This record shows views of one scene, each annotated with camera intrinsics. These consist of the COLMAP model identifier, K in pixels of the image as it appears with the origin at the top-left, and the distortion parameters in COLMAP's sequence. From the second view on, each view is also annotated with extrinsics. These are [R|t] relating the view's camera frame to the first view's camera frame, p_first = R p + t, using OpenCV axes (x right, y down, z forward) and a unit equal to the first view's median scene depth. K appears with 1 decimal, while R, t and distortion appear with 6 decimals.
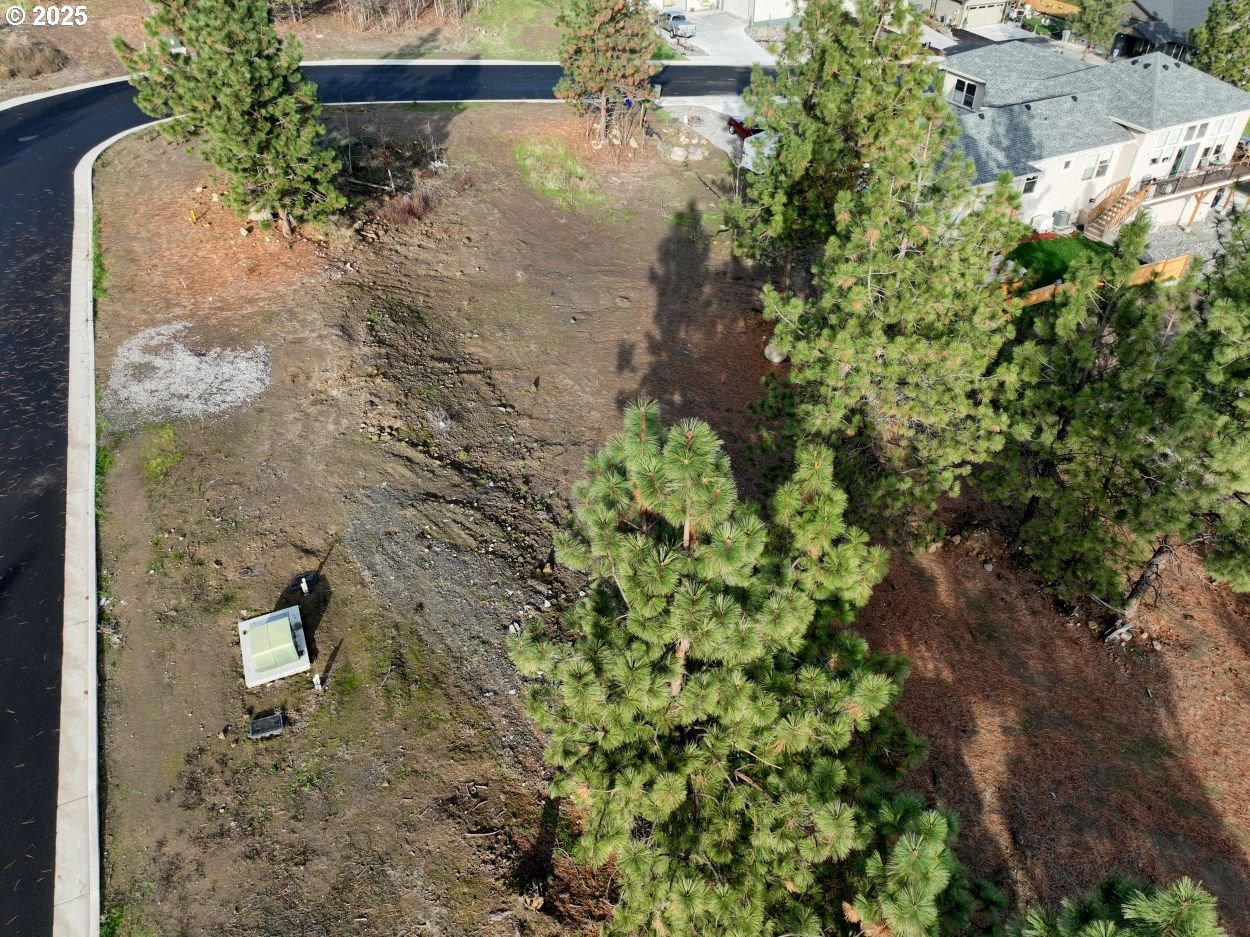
lens RADIAL K [[884.2, 0, 630.3], [0, 884.2, 470.1], [0, 0, 1]] dist [0.004294, 0.008645]
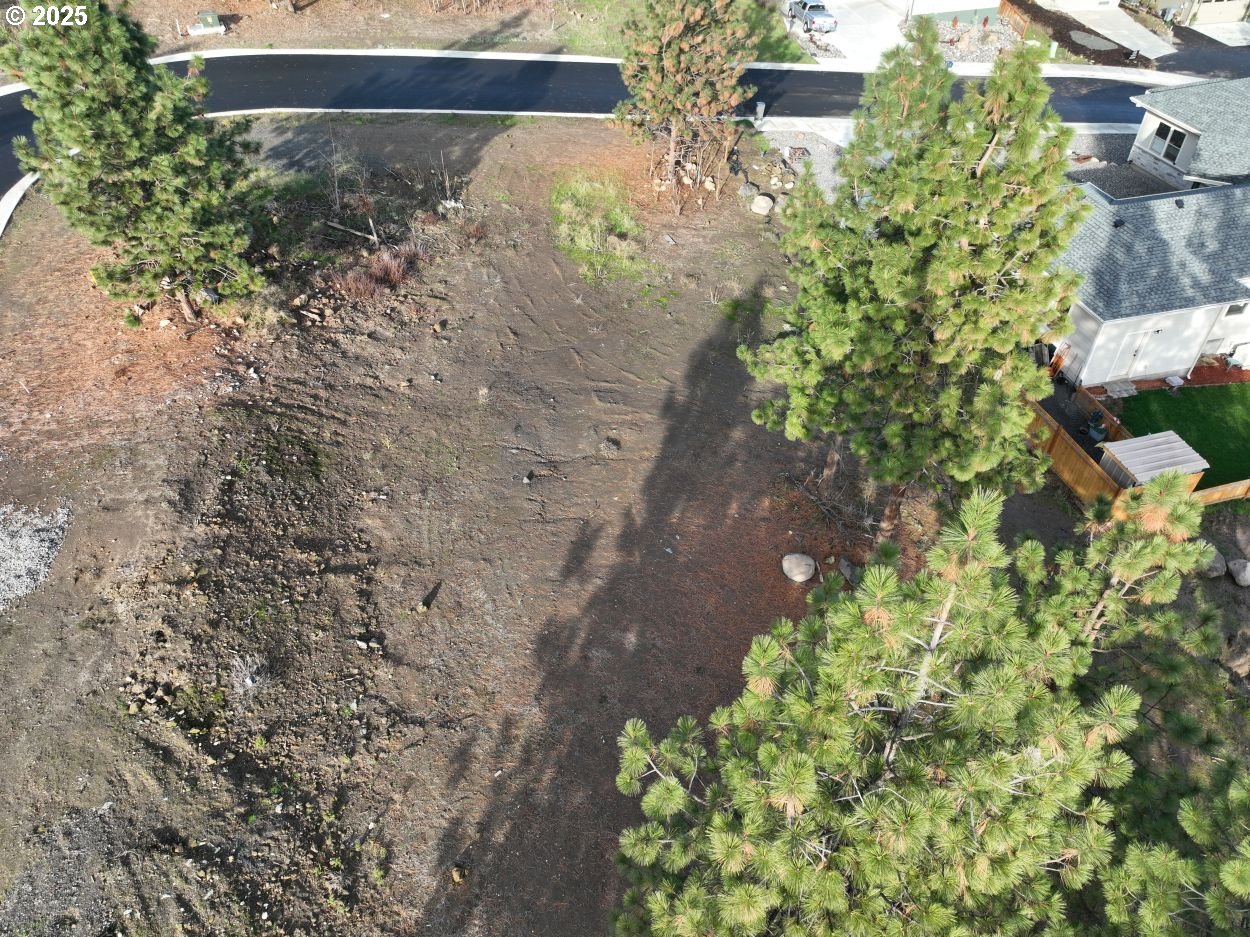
lens RADIAL K [[884.2, 0, 617.9], [0, 884.2, 477.9], [0, 0, 1]] dist [0.004294, 0.008645]
pose [[0.979758, 0.131194, -0.151204, 0.127314], [-0.122924, 0.990424, 0.062843, -0.239344], [0.158001, -0.042984, 0.986503, 0.306303]]
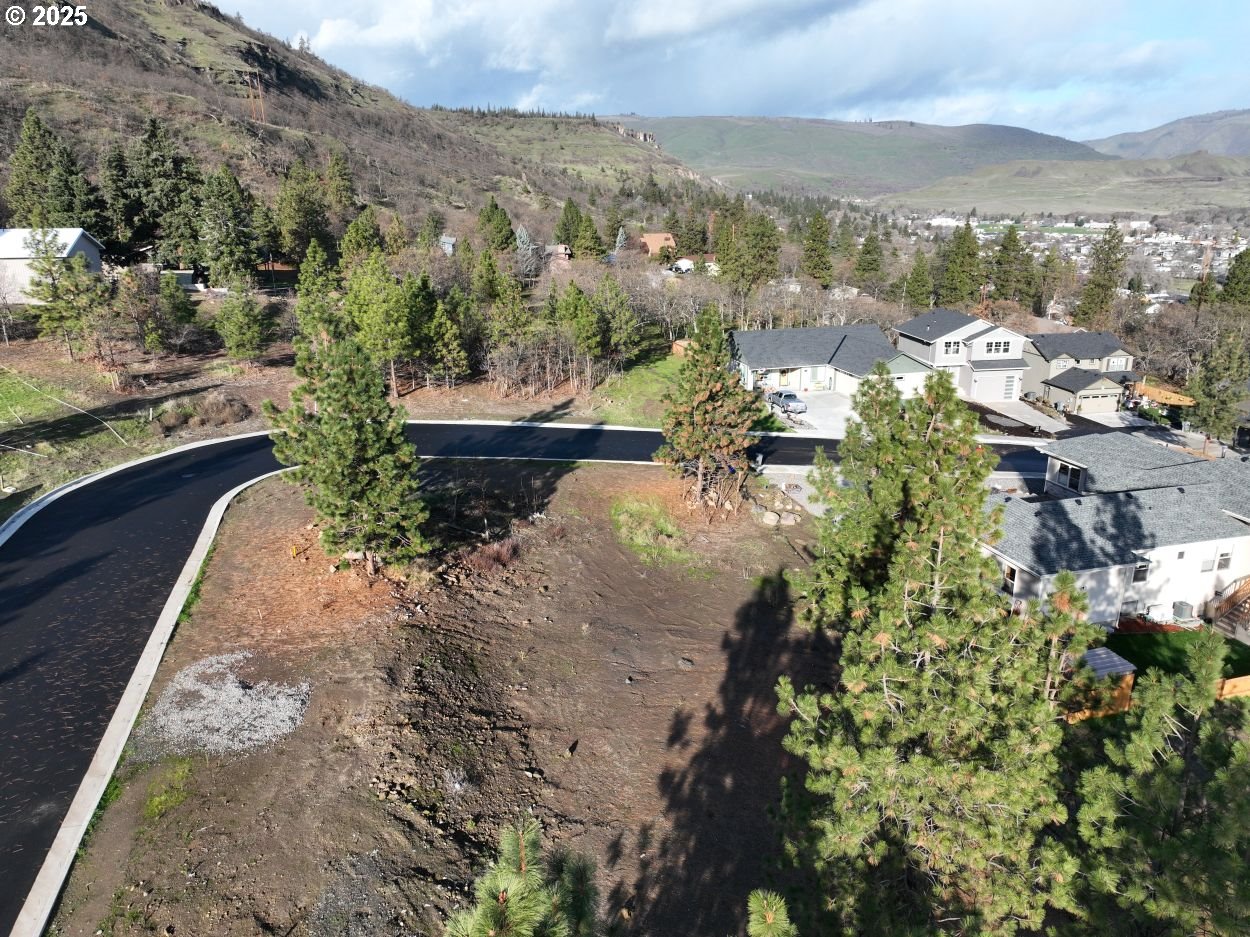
lens RADIAL K [[884.2, 0, 625.8], [0, 884.2, 471.7], [0, 0, 1]] dist [0.004294, 0.008645]
pose [[0.985695, 0.050261, -0.160872, 0.080942], [-0.105852, 0.927377, -0.358840, -0.035991], [0.131153, 0.370736, 0.919431, 0.029093]]
